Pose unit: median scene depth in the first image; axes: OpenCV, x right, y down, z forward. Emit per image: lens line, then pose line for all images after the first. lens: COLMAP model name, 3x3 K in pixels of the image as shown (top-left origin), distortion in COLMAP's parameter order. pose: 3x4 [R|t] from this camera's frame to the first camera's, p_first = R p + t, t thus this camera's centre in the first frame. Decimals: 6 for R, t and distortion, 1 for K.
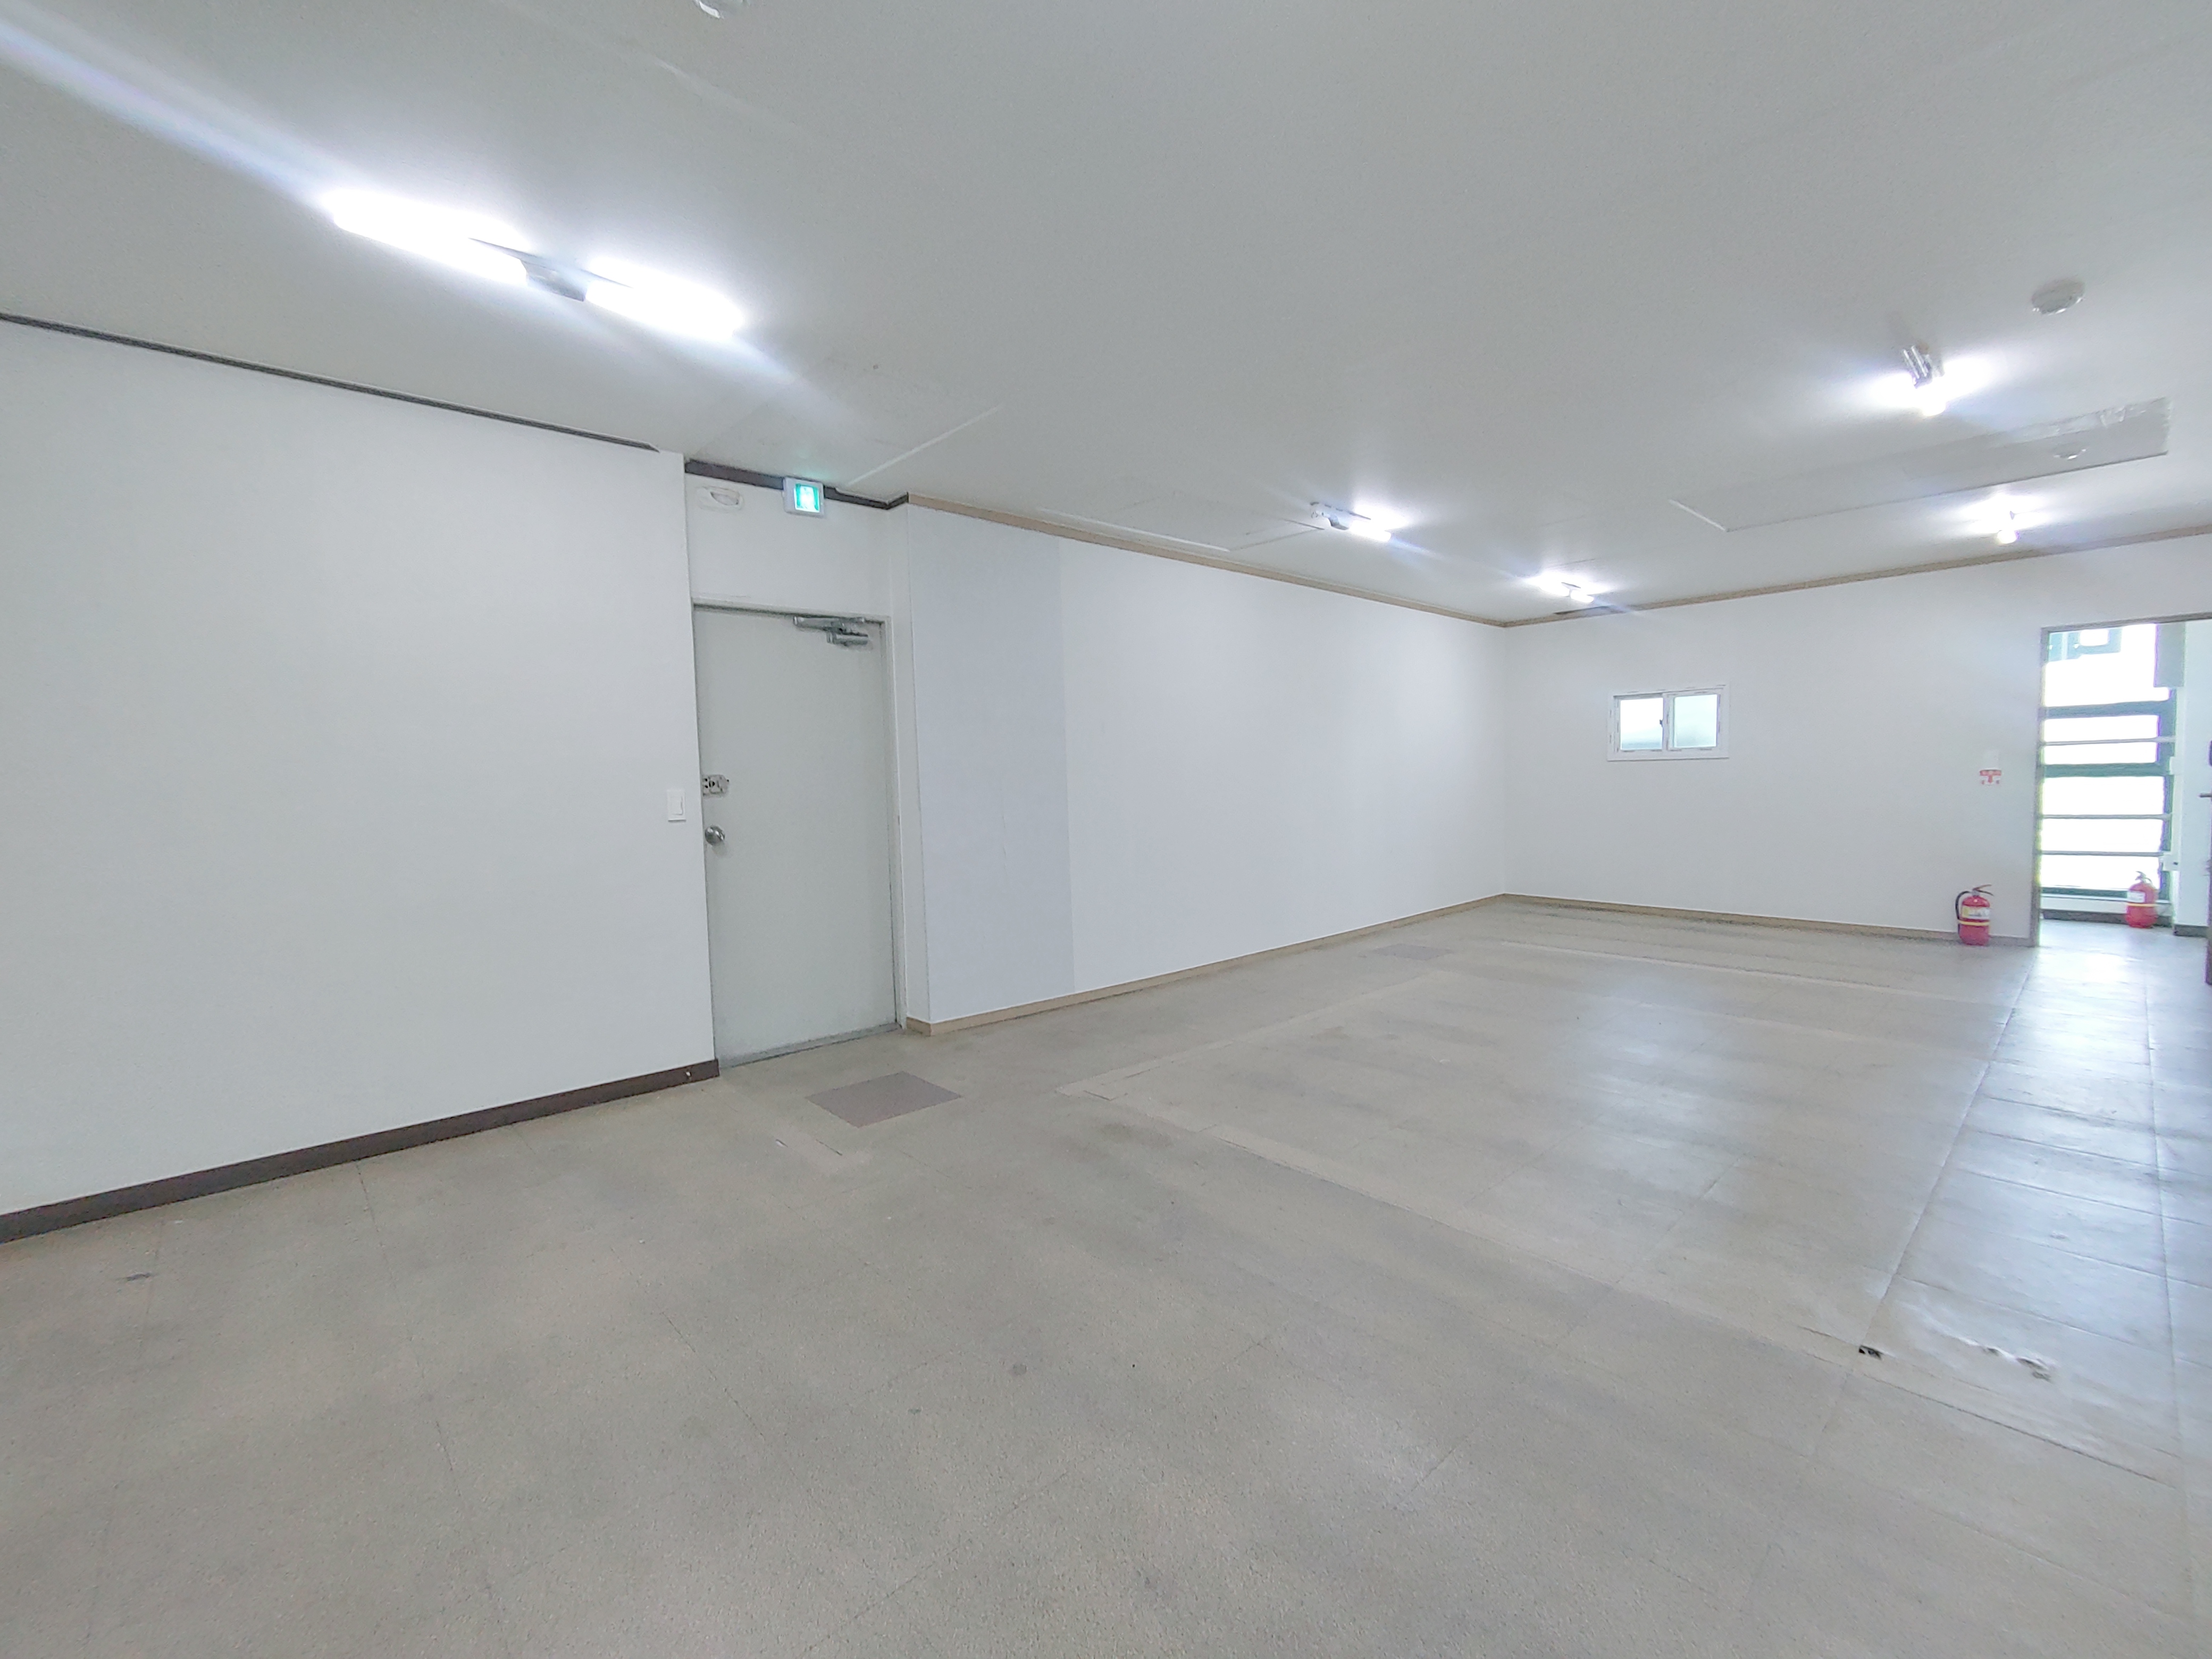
lens RADIAL K [[949.0, 0, 1106.0], [0, 949.0, 829.5], [0, 0, 1]] dist [0.004376, 0.000283]
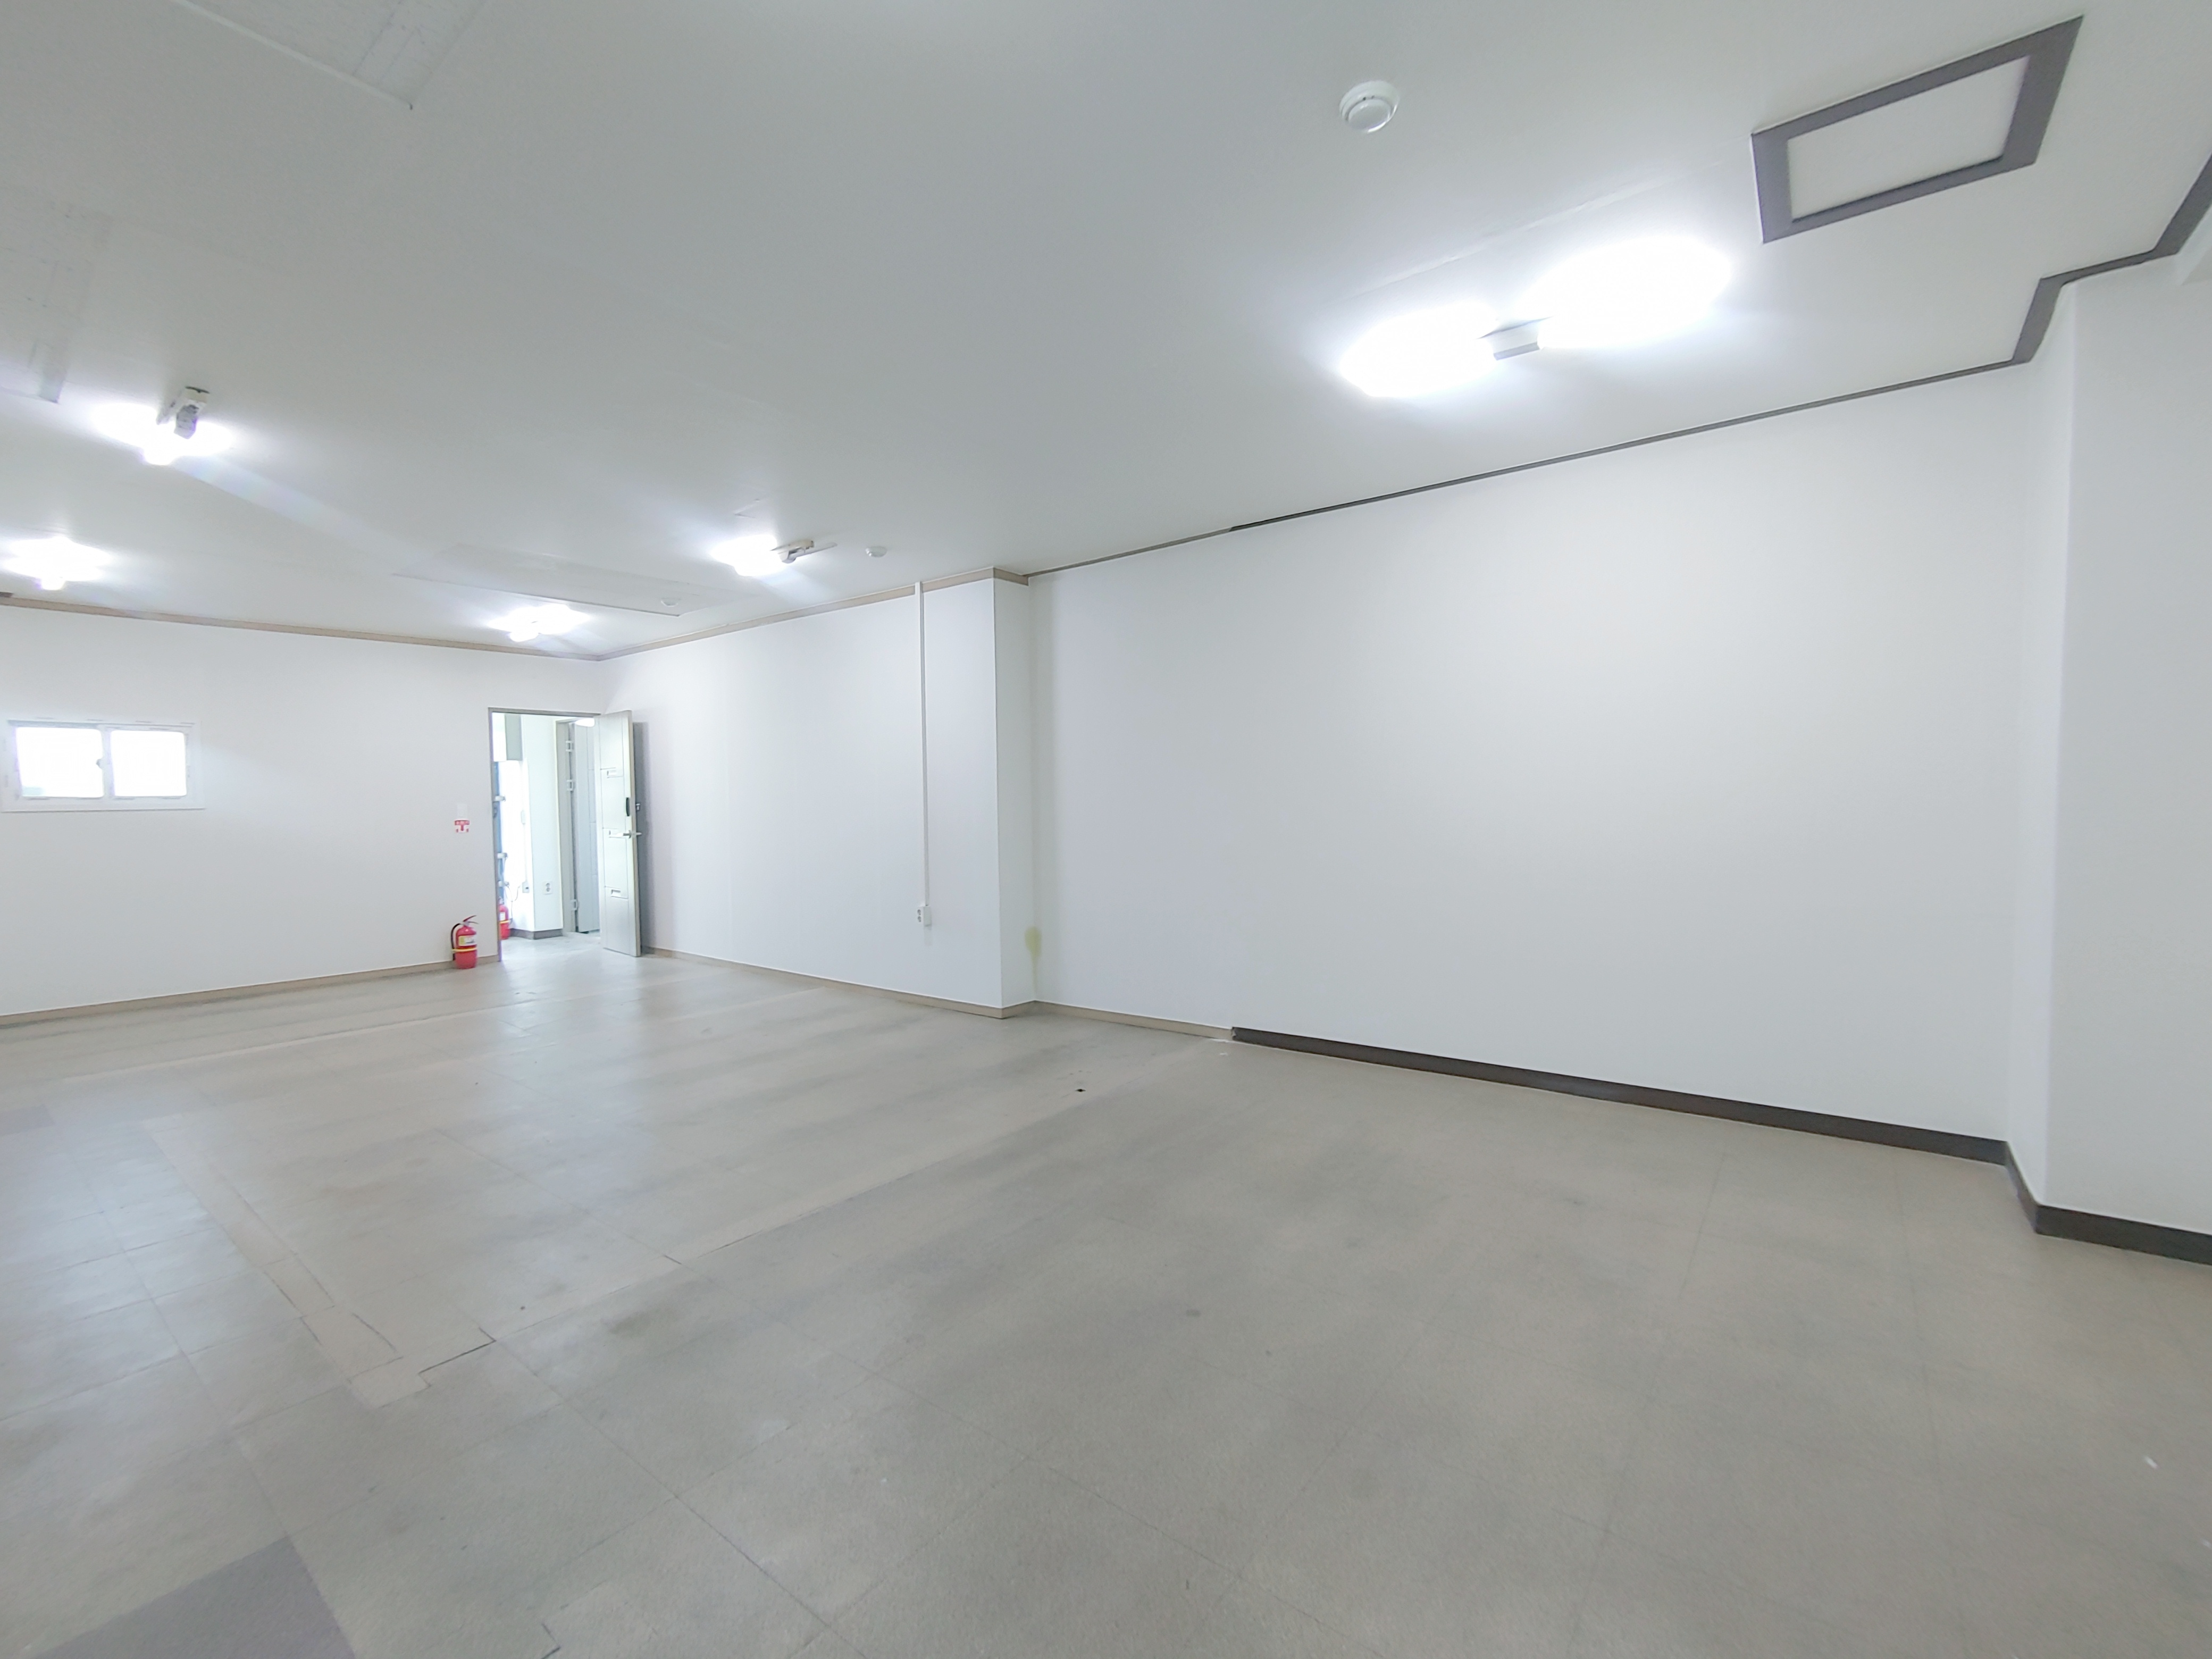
lens RADIAL K [[950.1, 0, 1115.6], [0, 950.1, 810.7], [0, 0, 1]] dist [0.001262, -0.000096]
pose [[-0.188482, 0.012142, 0.982002, -0.317416], [0.080078, 0.996784, 0.003046, -0.009765], [-0.978806, 0.079211, -0.188848, 0.334968]]
